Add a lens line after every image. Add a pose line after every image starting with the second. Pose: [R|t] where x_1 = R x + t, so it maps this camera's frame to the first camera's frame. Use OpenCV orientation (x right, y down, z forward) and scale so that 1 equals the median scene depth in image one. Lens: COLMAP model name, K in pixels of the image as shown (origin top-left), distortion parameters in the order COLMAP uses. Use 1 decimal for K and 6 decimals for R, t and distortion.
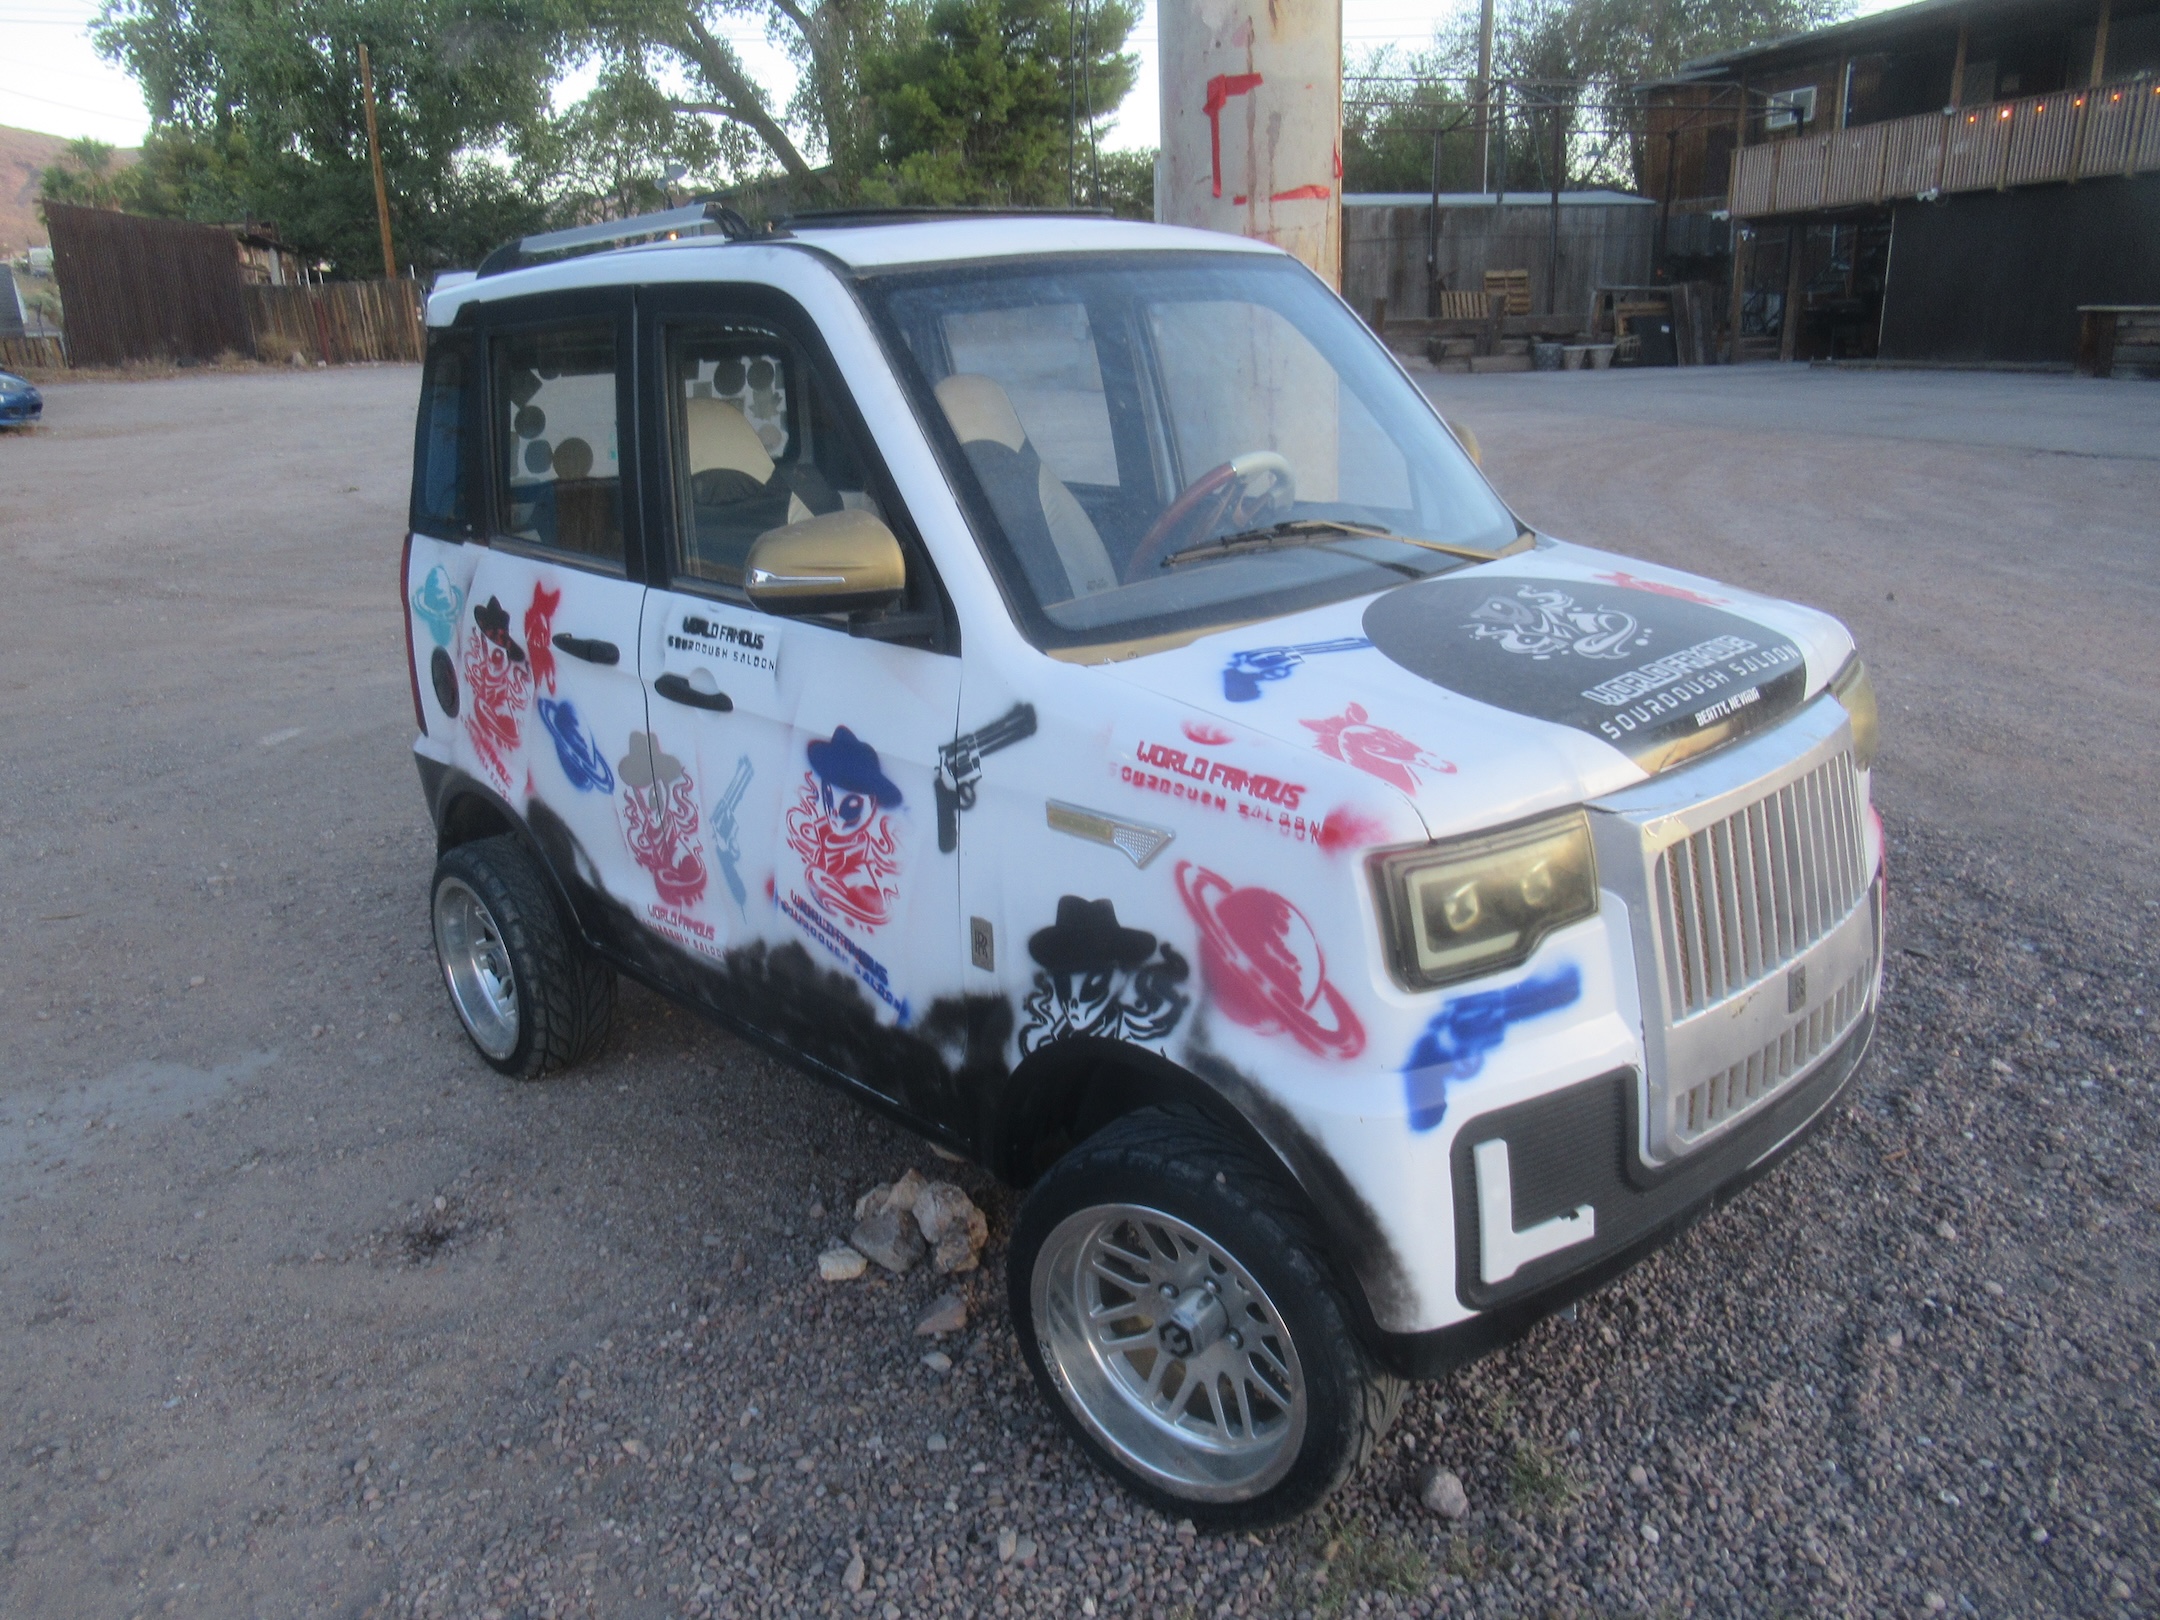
lens RADIAL K [[1581.3, 0, 1075.9], [0, 1581.3, 813.4], [0, 0, 1]] dist [0.003297, -0.003692]
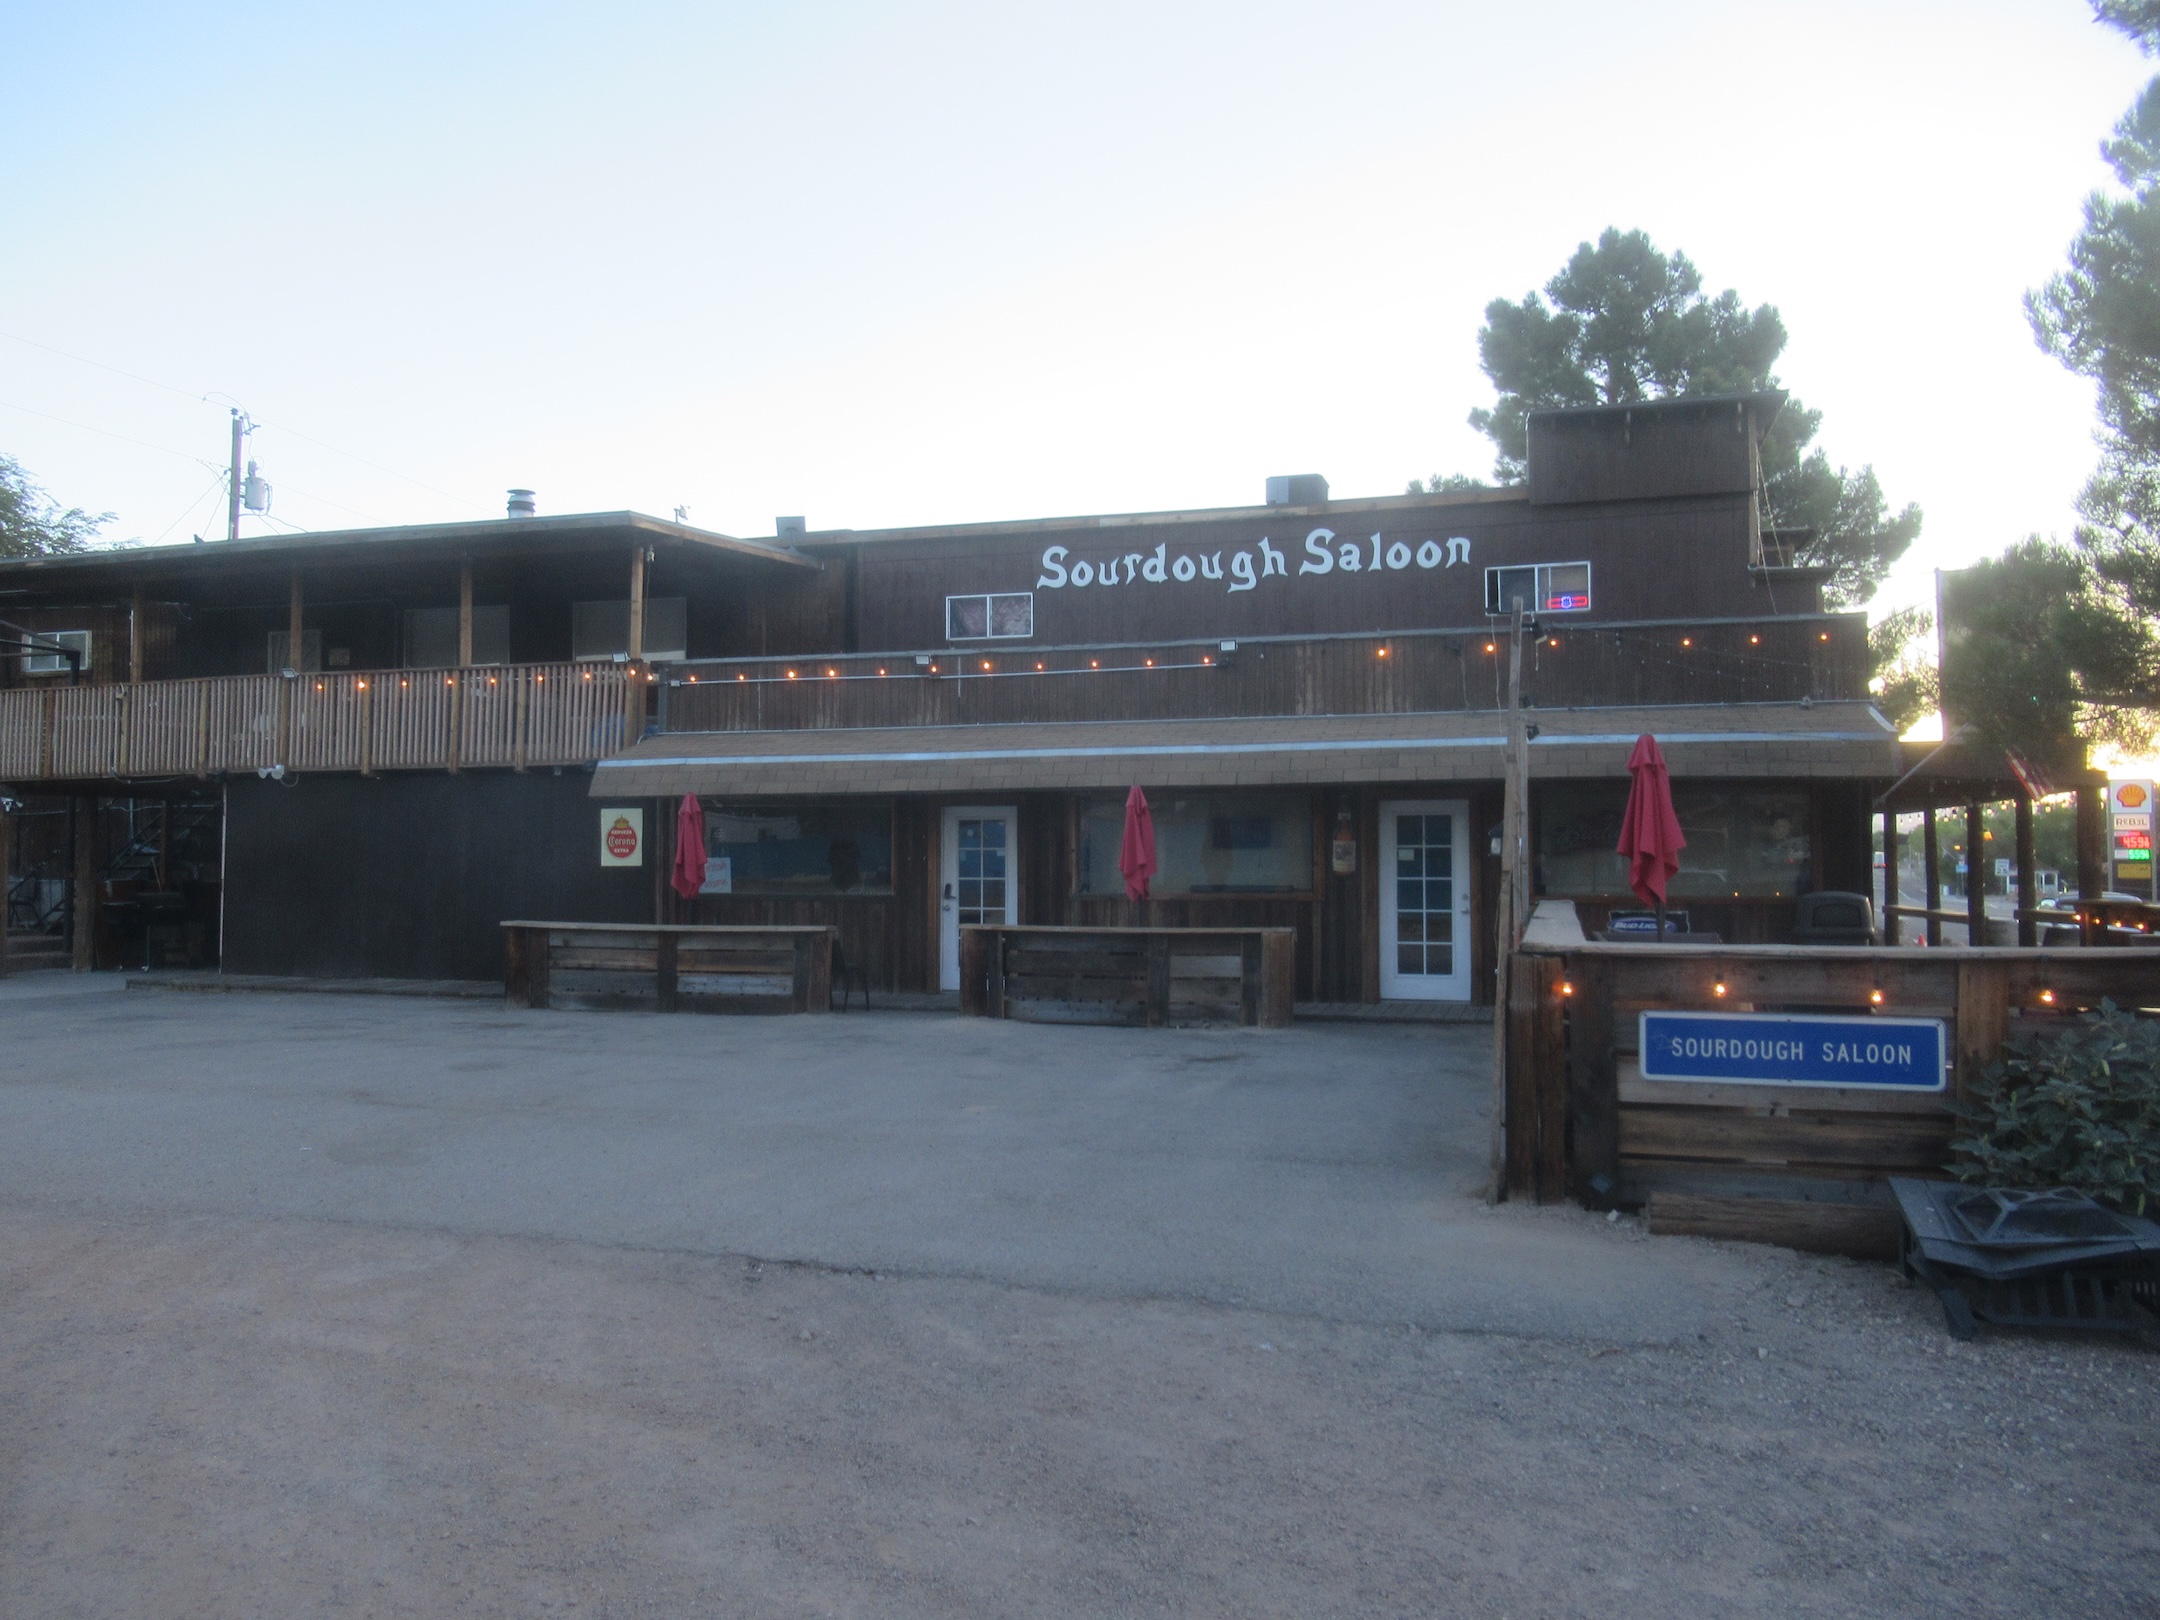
lens RADIAL K [[1581.3, 0, 1079.8], [0, 1581.3, 819.5], [0, 0, 1]] dist [0.003297, -0.003692]
pose [[0.549331, 0.056890, 0.833666, 0.108027], [0.228552, 0.949406, -0.215389, -0.108553], [-0.803741, 0.308856, 0.508535, 0.287632]]
